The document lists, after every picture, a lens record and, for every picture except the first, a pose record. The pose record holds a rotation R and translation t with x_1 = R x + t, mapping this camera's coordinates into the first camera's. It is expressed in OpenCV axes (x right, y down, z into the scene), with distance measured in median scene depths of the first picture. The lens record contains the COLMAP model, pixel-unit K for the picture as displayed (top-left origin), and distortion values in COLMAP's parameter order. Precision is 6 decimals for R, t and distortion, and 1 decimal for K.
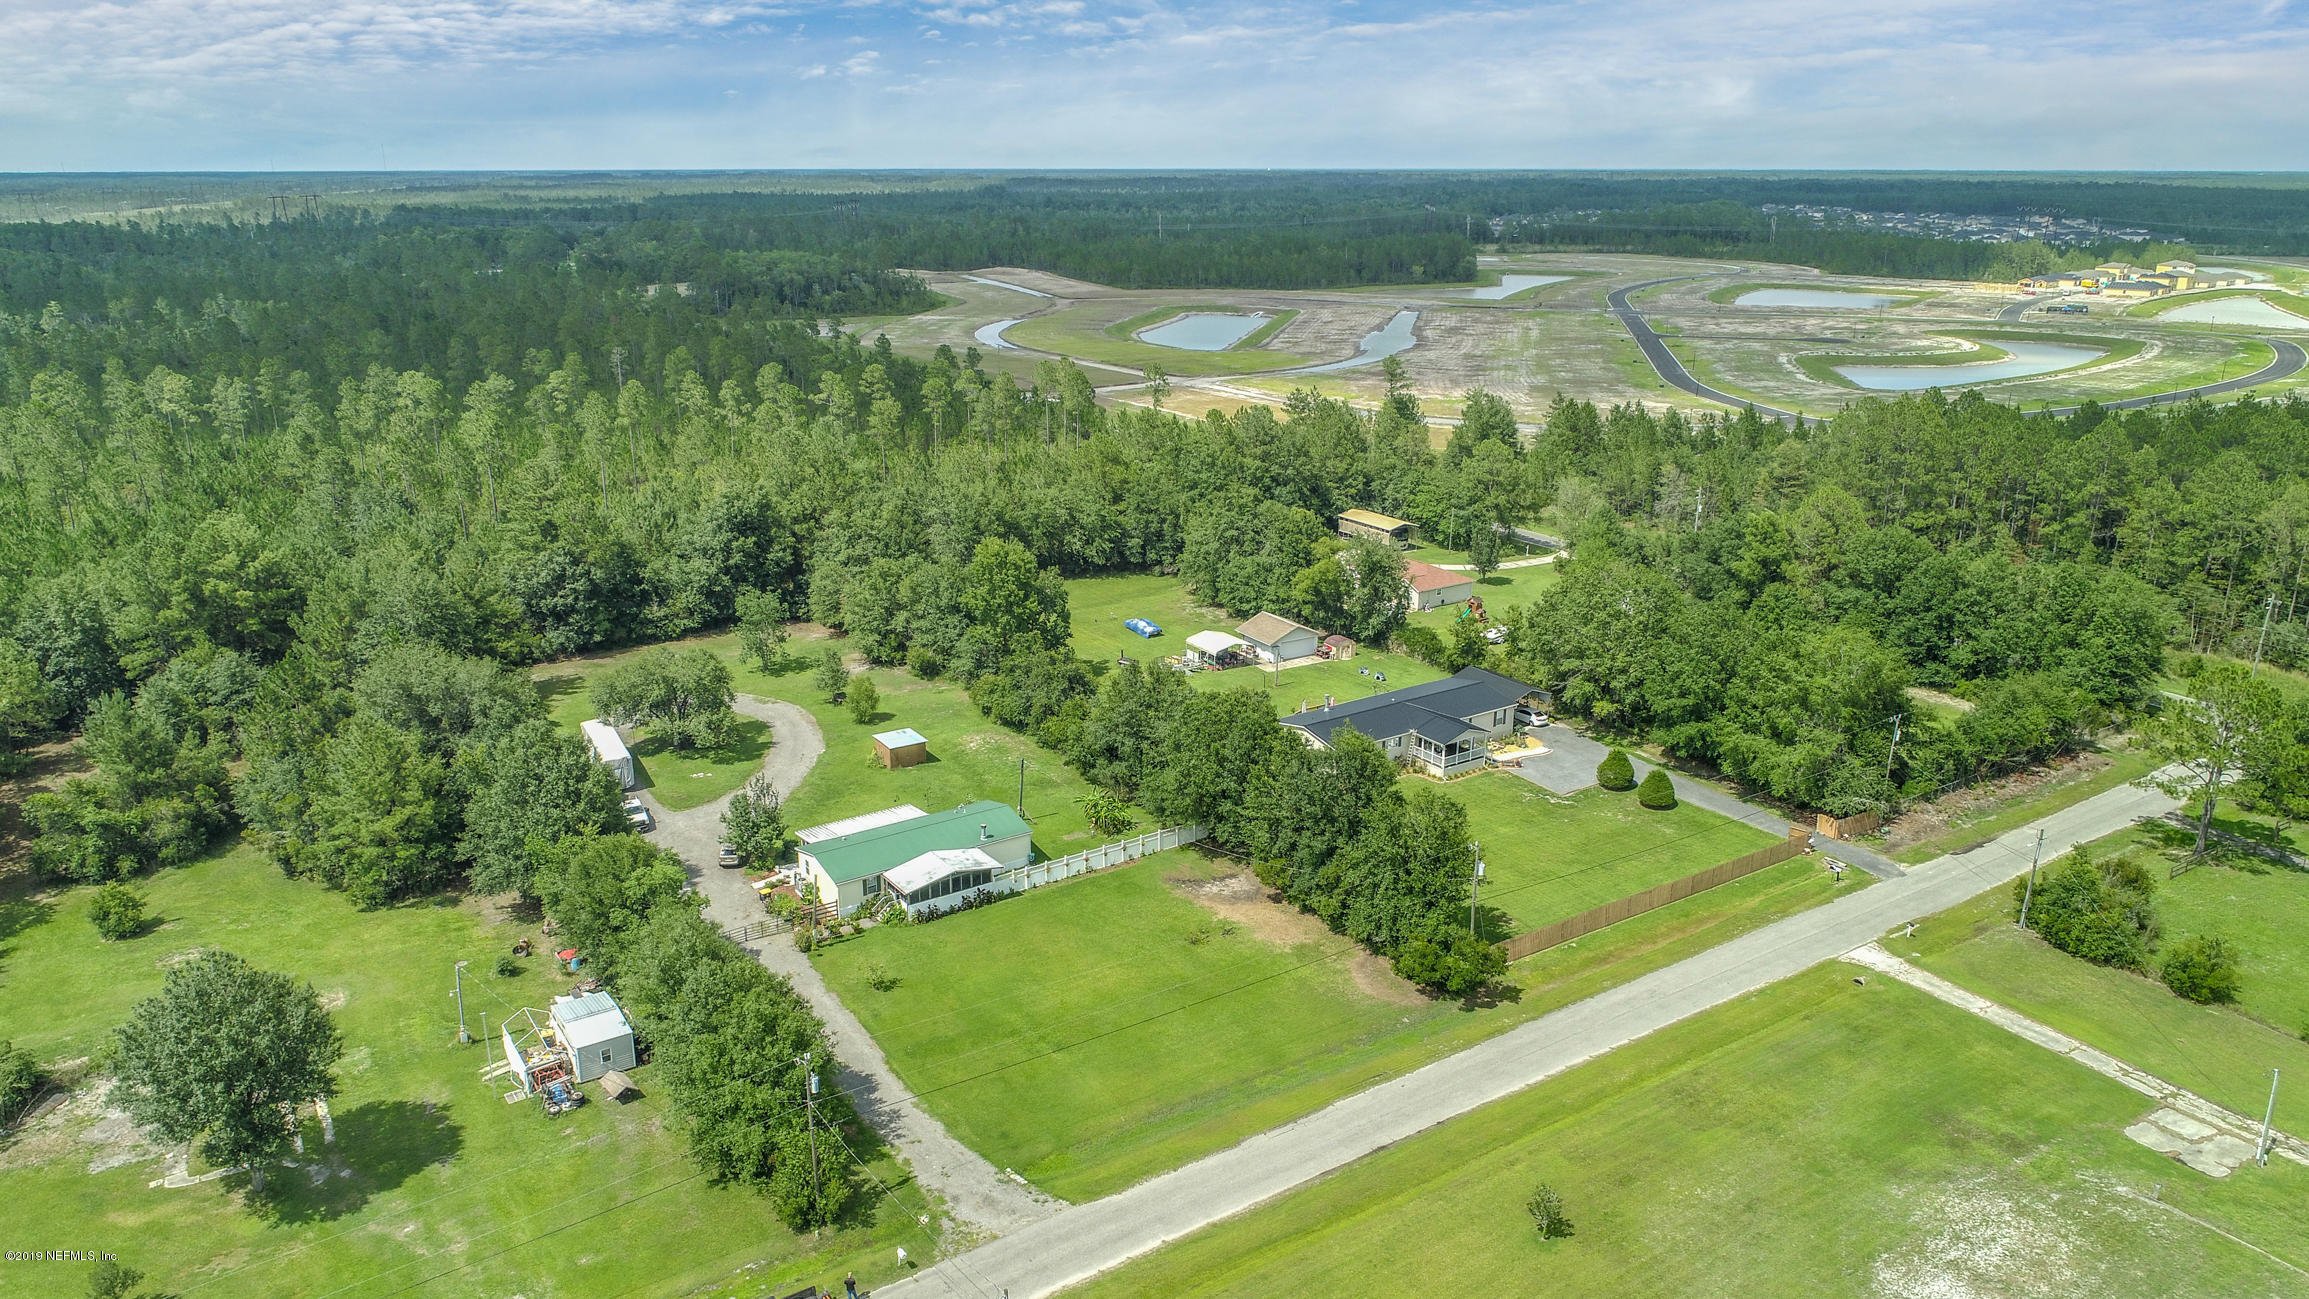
lens RADIAL K [[1555.4, 0, 1156.0], [0, 1555.4, 650.6], [0, 0, 1]] dist [-0.000740, -0.000208]
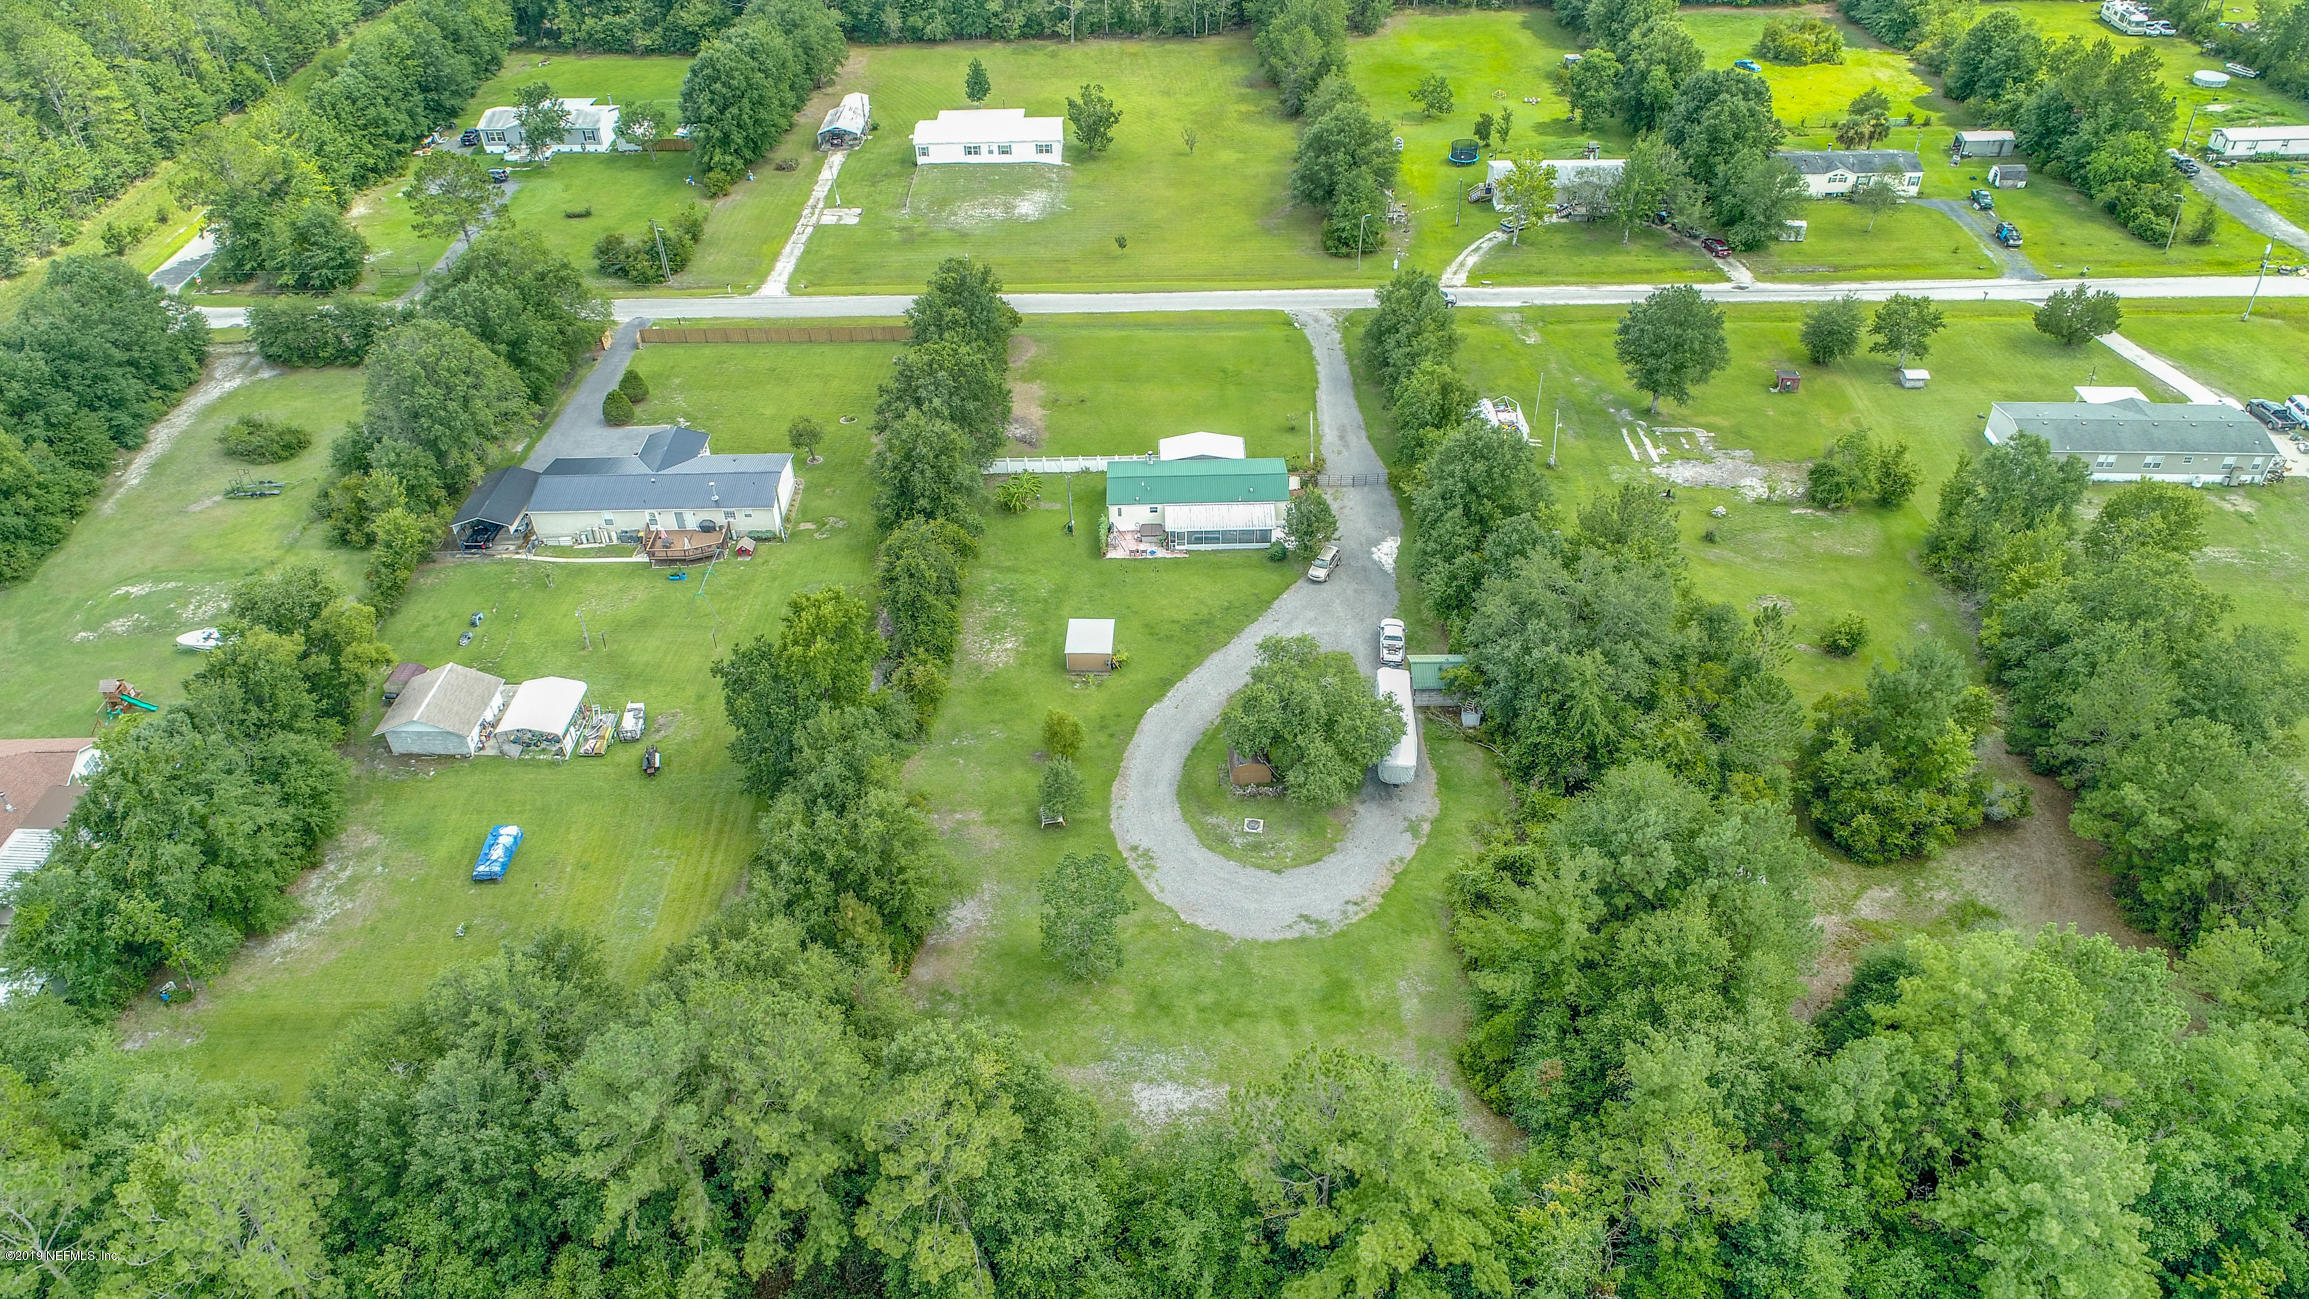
lens RADIAL K [[1555.4, 0, 1156.0], [0, 1555.4, 650.6], [0, 0, 1]] dist [-0.000740, -0.000208]
pose [[-0.829047, -0.333977, 0.448487, -0.589451], [0.182469, 0.596563, 0.781548, -0.617222], [-0.528570, 0.729775, -0.433638, 1.353860]]
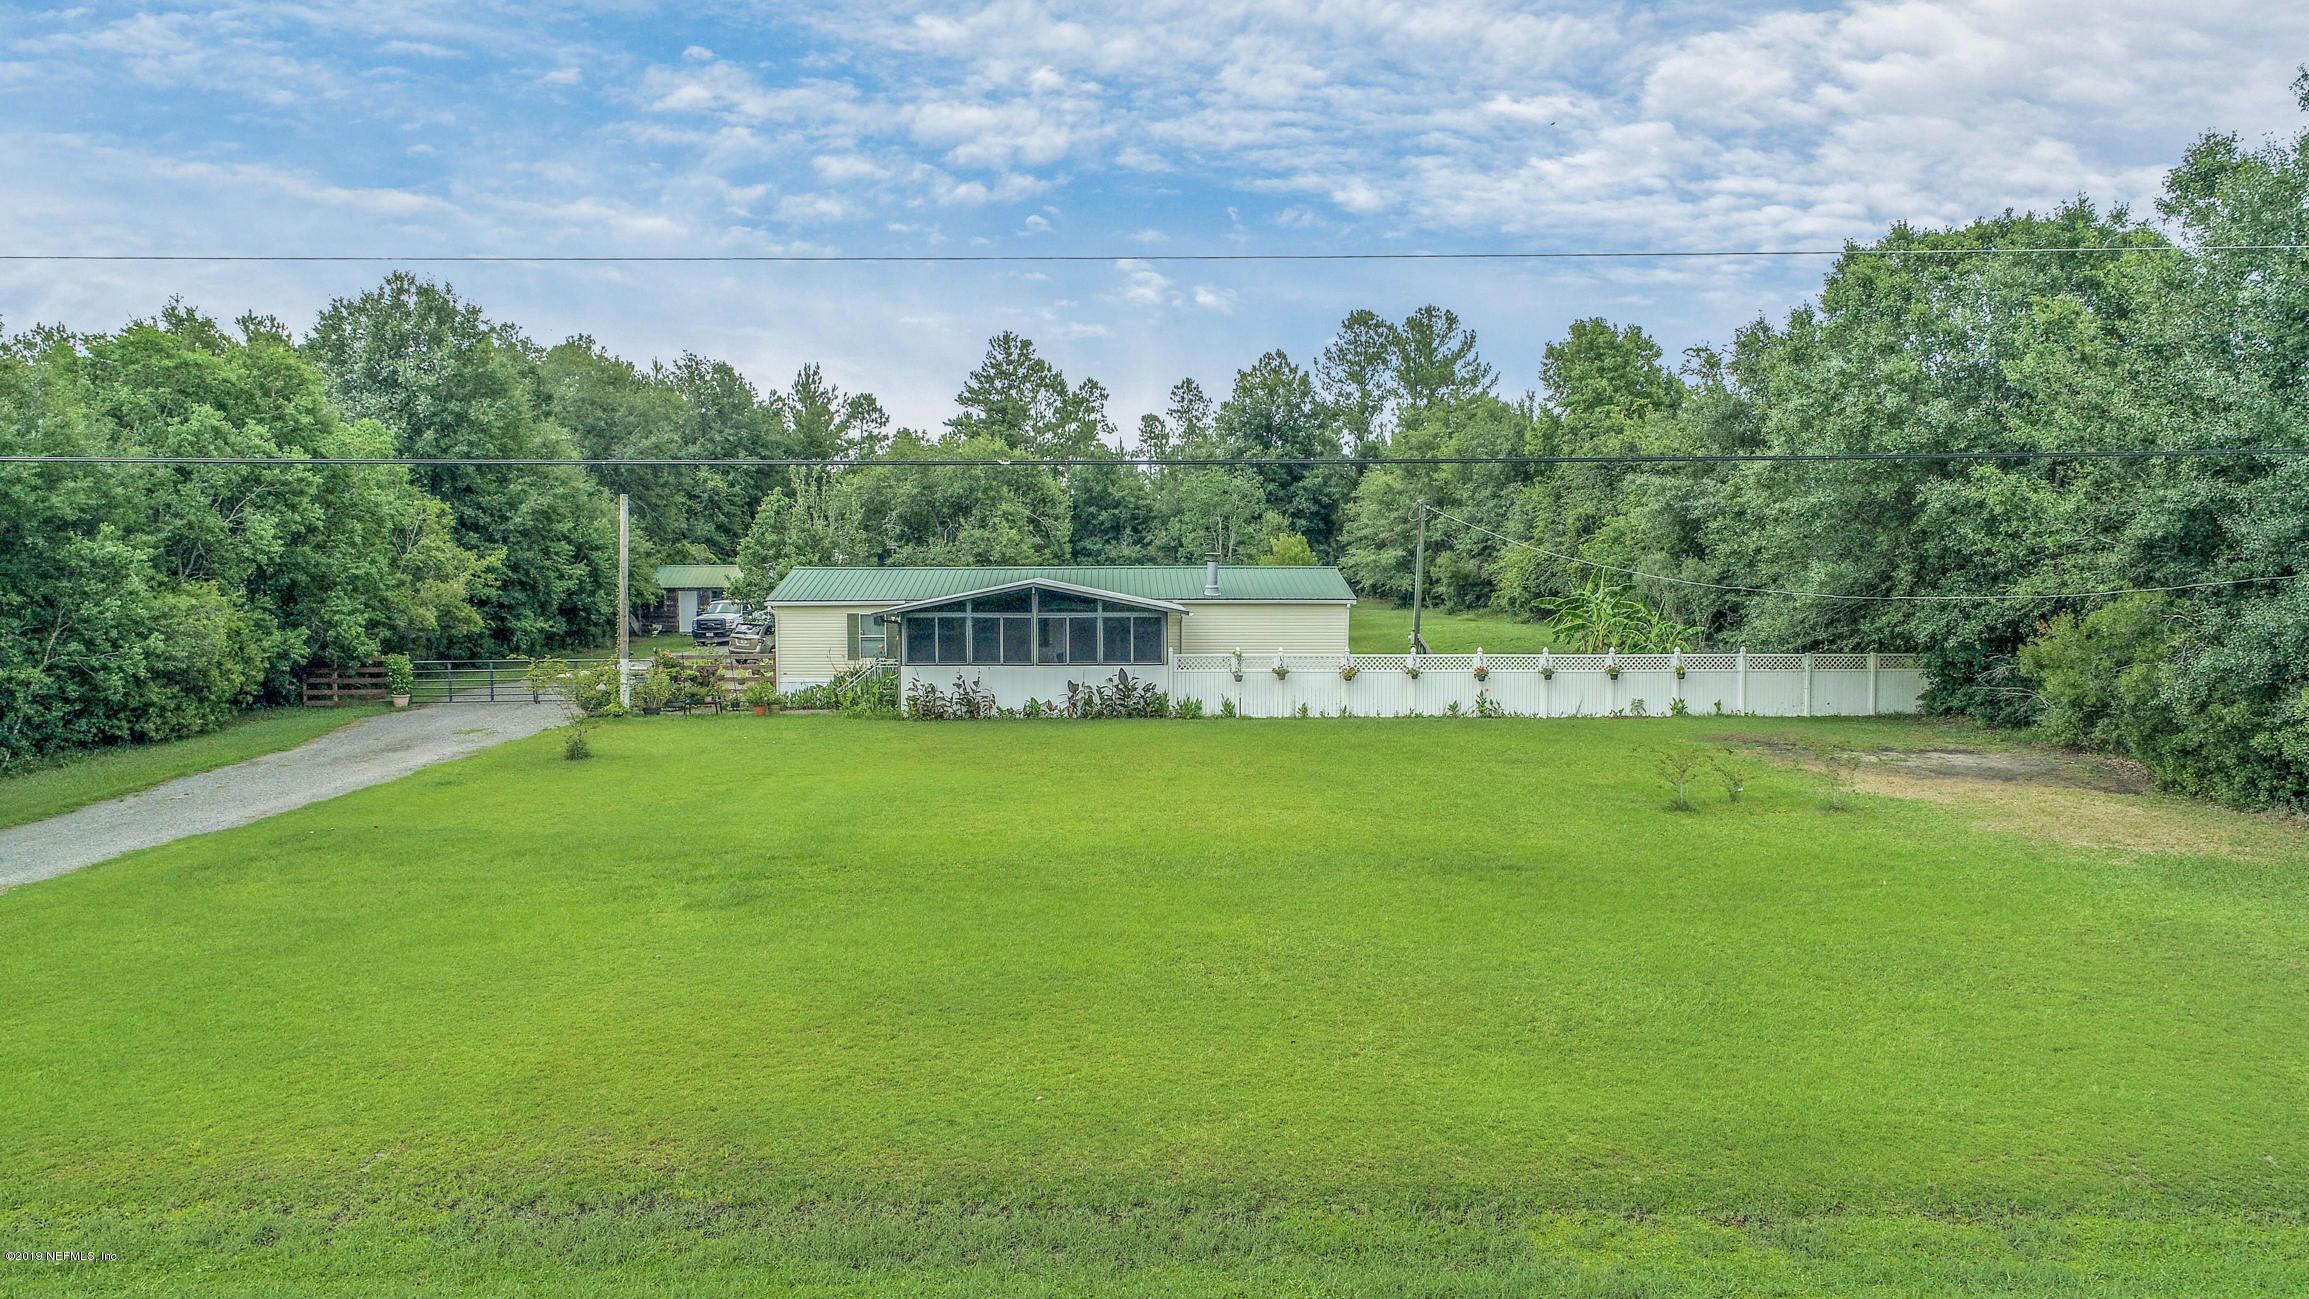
lens RADIAL K [[1597.4, 0, 1154.5], [0, 1597.4, 649.5], [0, 0, 1]] dist [-0.000999, -0.000554]
pose [[0.842844, 0.040673, -0.536619, 0.067600], [-0.160990, 0.970533, -0.179298, 0.168953], [0.513514, 0.237510, 0.824556, 0.565993]]
